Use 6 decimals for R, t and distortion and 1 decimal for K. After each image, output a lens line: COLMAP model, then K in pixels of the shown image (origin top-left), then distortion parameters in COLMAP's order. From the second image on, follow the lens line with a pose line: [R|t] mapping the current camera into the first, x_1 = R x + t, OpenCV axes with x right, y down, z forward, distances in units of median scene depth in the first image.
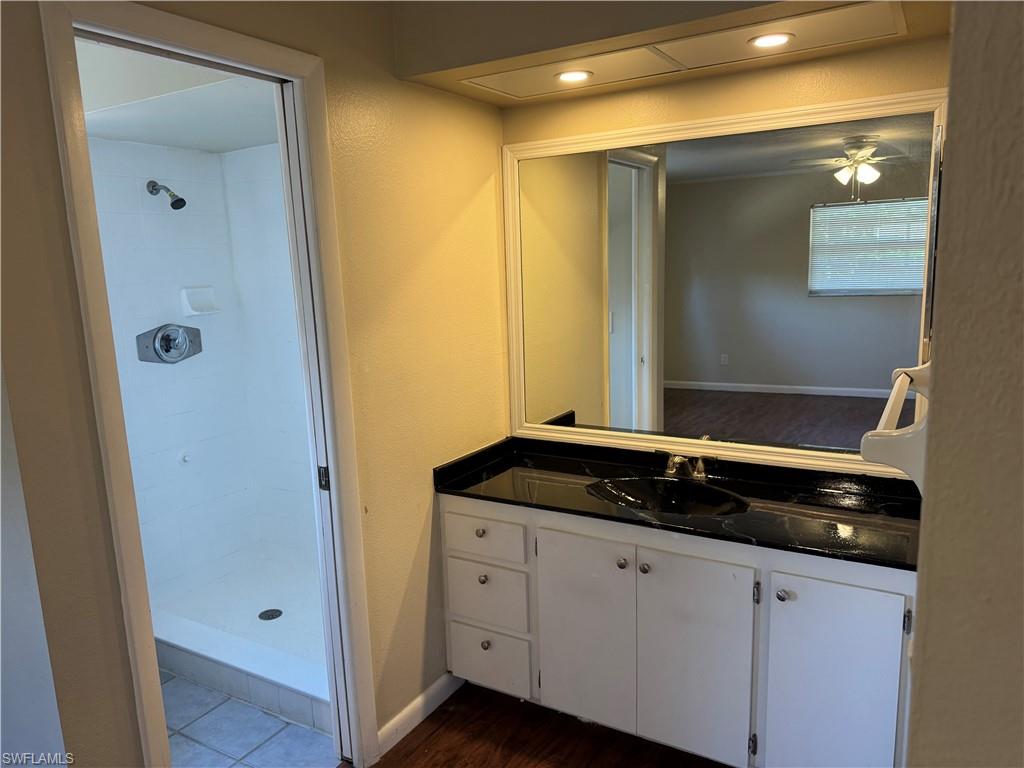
lens RADIAL K [[712.2, 0, 506.9], [0, 712.2, 384.4], [0, 0, 1]] dist [0.049405, -0.074325]
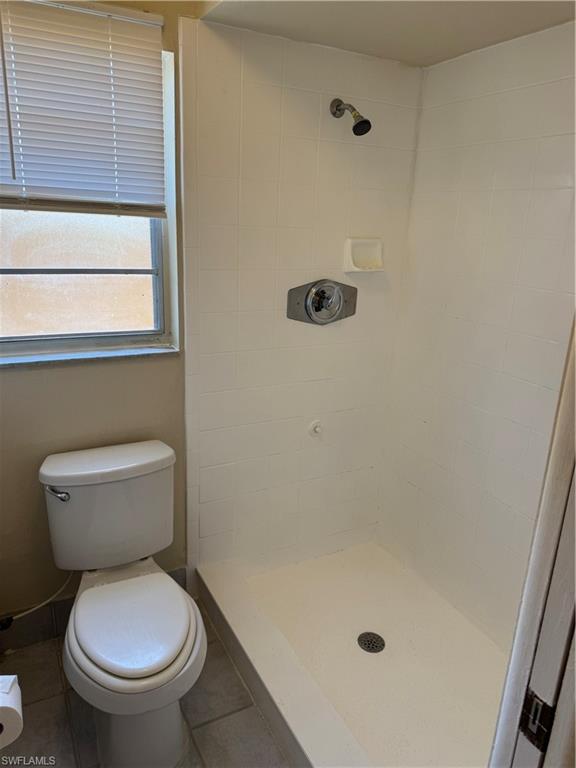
lens RADIAL K [[534.2, 0, 288.0], [0, 534.2, 379.2], [0, 0, 1]] dist [0.049405, -0.074325]
pose [[0.850392, 0.225793, -0.475239, -0.177222], [-0.164649, 0.972074, 0.167223, -0.067478], [0.499725, -0.063958, 0.863820, 0.415527]]
